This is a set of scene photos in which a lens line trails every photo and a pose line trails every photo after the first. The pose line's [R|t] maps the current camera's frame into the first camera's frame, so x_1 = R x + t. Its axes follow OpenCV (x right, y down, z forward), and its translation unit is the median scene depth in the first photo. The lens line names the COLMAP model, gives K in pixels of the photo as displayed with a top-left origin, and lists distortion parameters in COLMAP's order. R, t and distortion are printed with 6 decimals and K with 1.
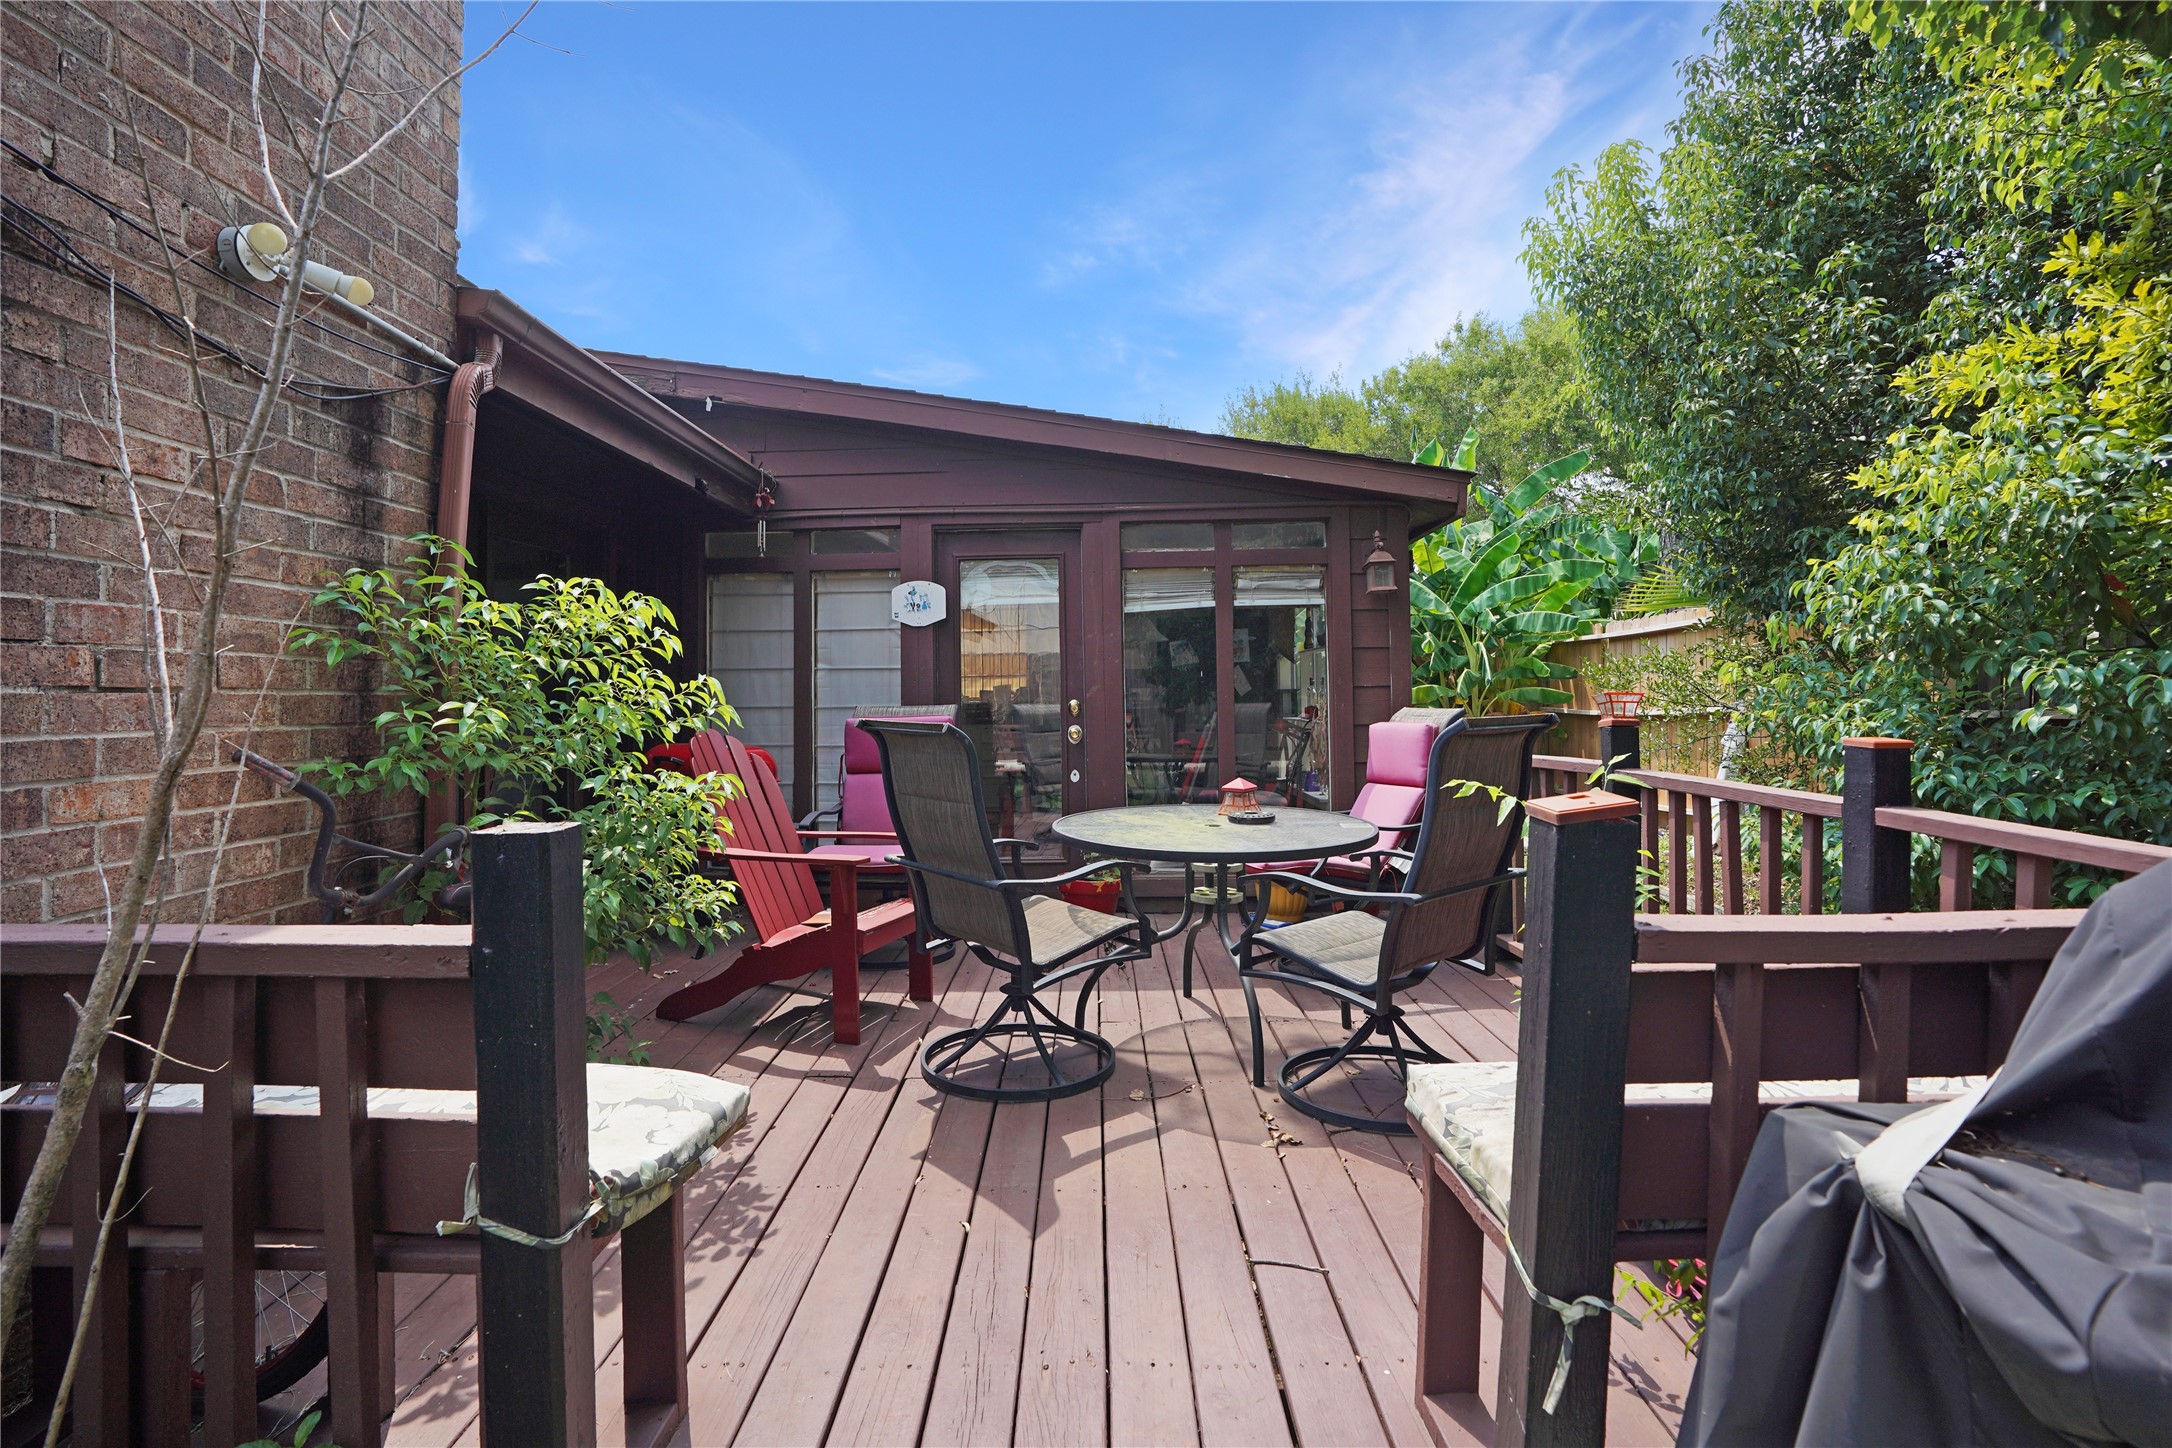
lens RADIAL K [[1128.9, 0, 1086.0], [0, 1128.9, 724.0], [0, 0, 1]] dist [-0.075813, 0.024198]
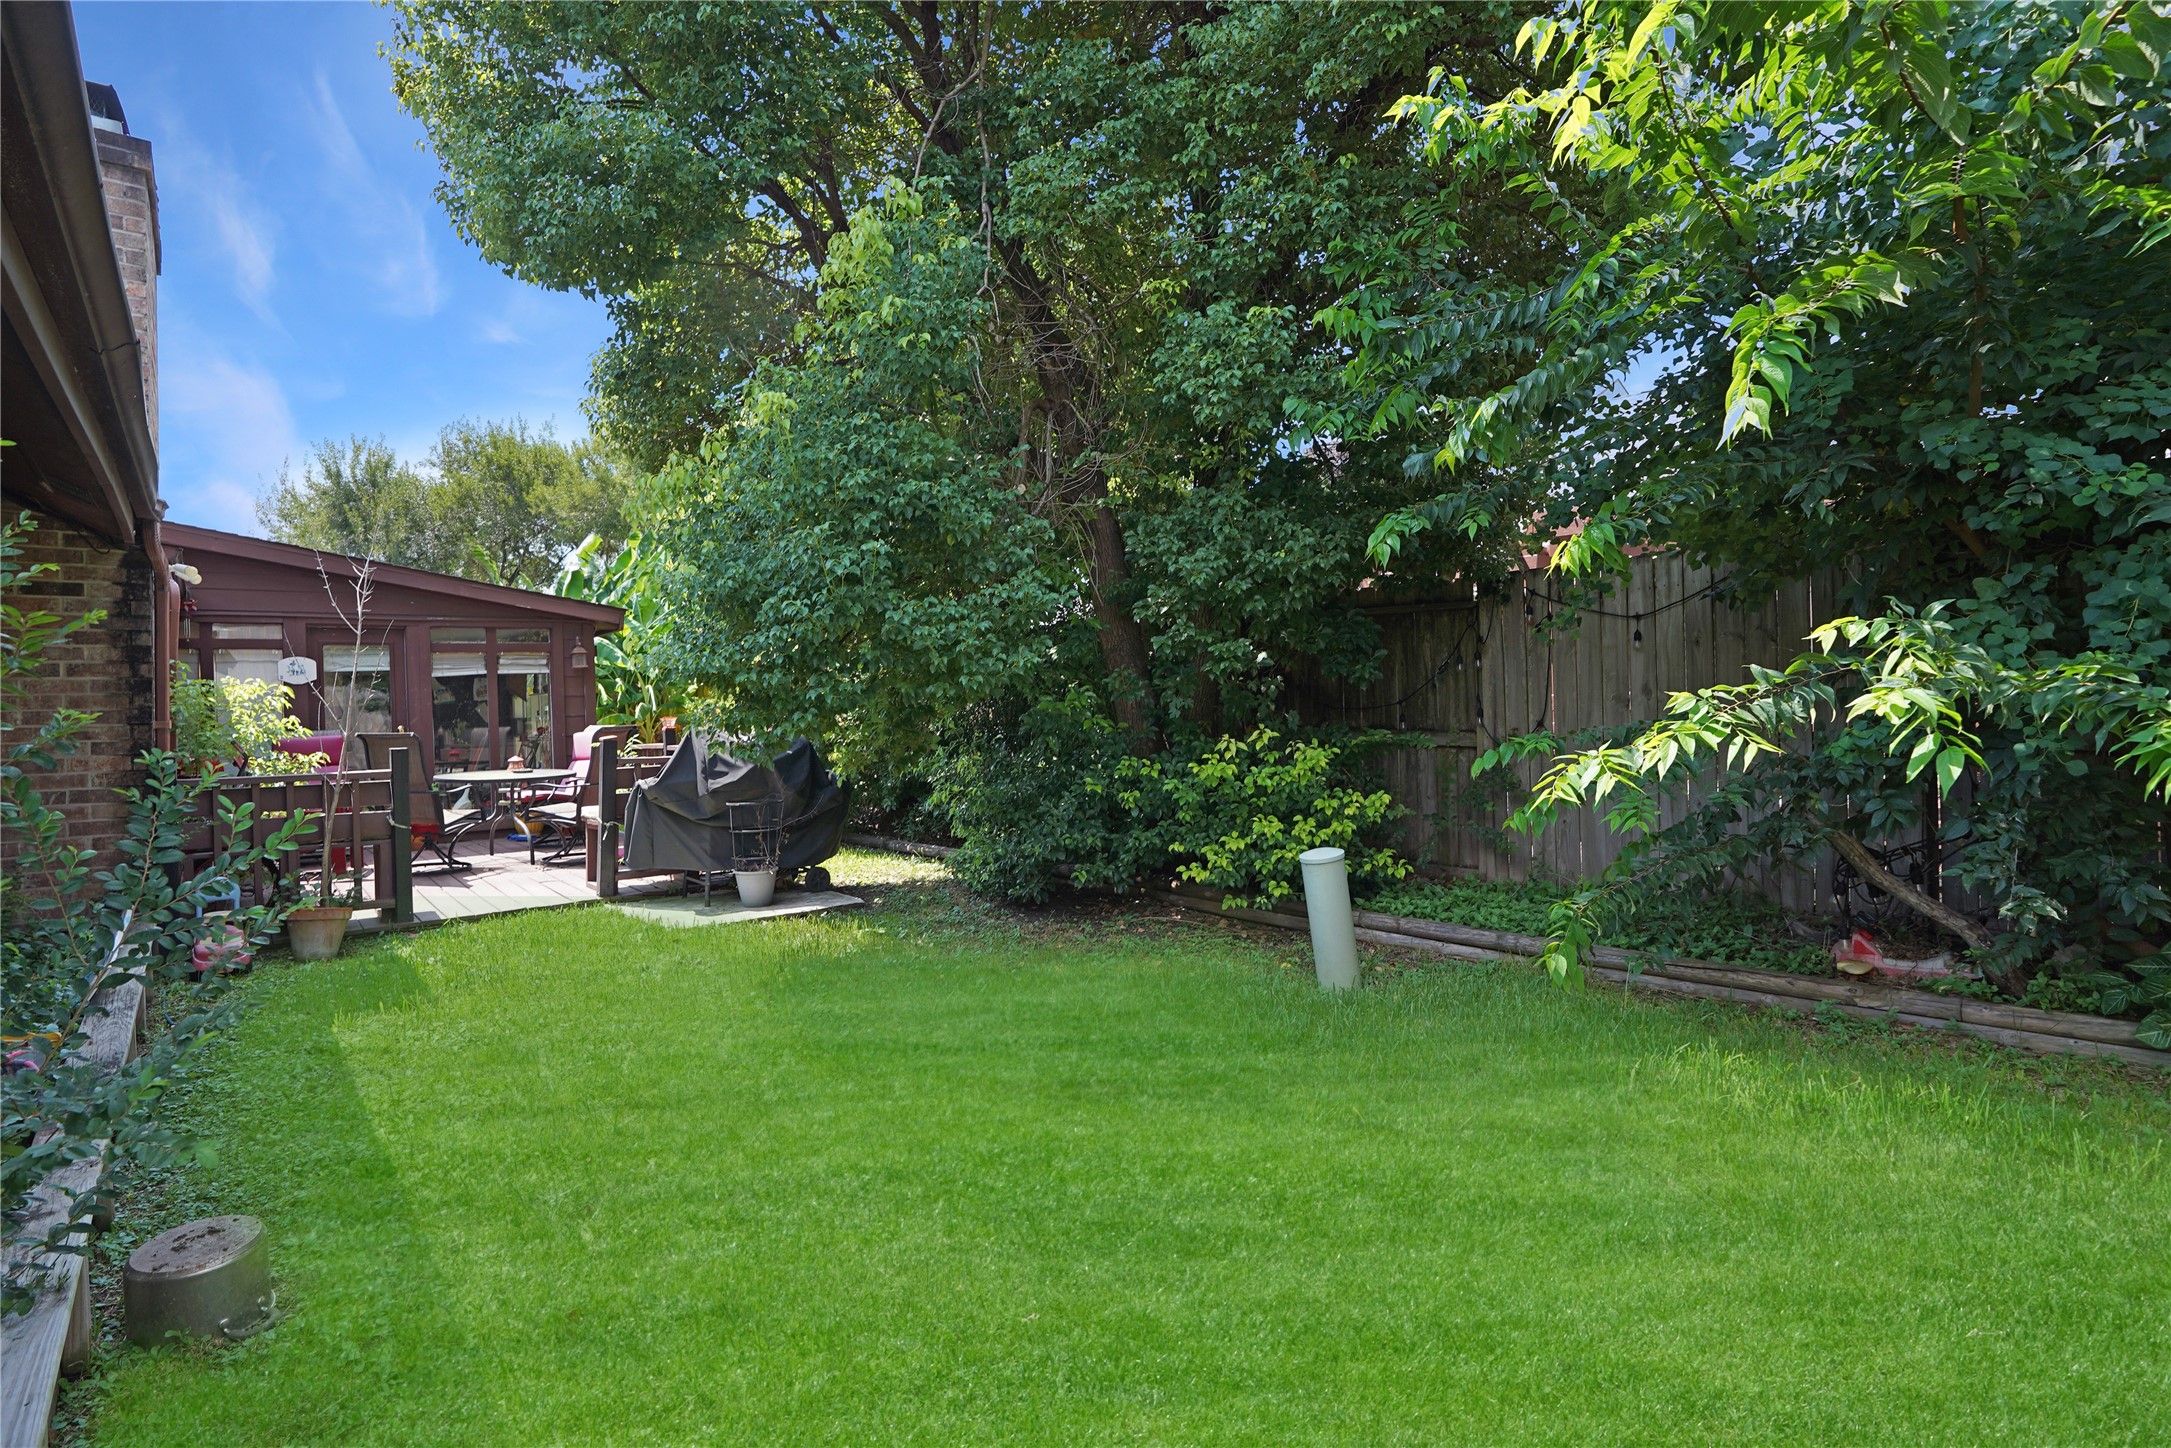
lens RADIAL K [[1128.4, 0, 1085.5], [0, 1128.4, 724.0], [0, 0, 1]] dist [-0.075813, 0.024198]
pose [[0.785370, -0.009393, 0.618956, -0.186511], [0.021601, 0.999692, -0.012238, 0.016140], [-0.618650, 0.022981, 0.785330, -0.814889]]
